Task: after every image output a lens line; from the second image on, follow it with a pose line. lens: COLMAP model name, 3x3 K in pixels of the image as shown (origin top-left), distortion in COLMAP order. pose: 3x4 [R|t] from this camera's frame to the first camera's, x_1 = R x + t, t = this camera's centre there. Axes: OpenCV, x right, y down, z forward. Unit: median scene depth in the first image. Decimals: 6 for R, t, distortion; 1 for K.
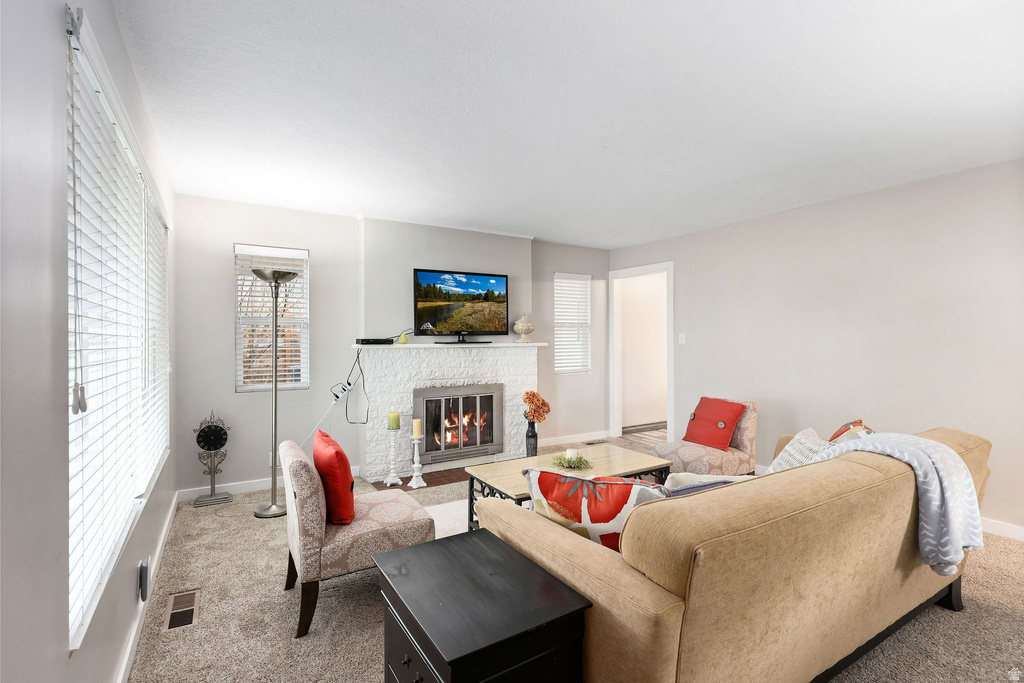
lens RADIAL K [[471.9, 0, 507.5], [0, 471.9, 342.7], [0, 0, 1]] dist [0.004444, -0.000013]
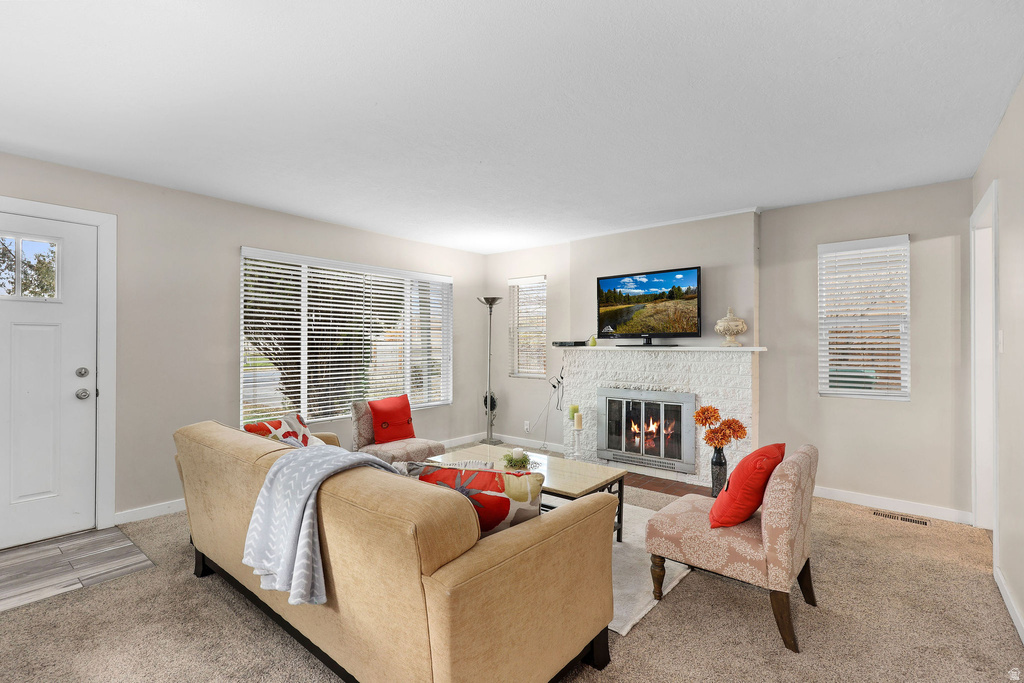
lens RADIAL K [[471.9, 0, 505.5], [0, 471.9, 339.7], [0, 0, 1]] dist [0.004444, -0.000013]
pose [[0.318501, -0.004184, -0.947913, 0.730132], [-0.005601, 0.999964, -0.006296, -0.003992], [0.947906, 0.007314, 0.318466, 0.424813]]
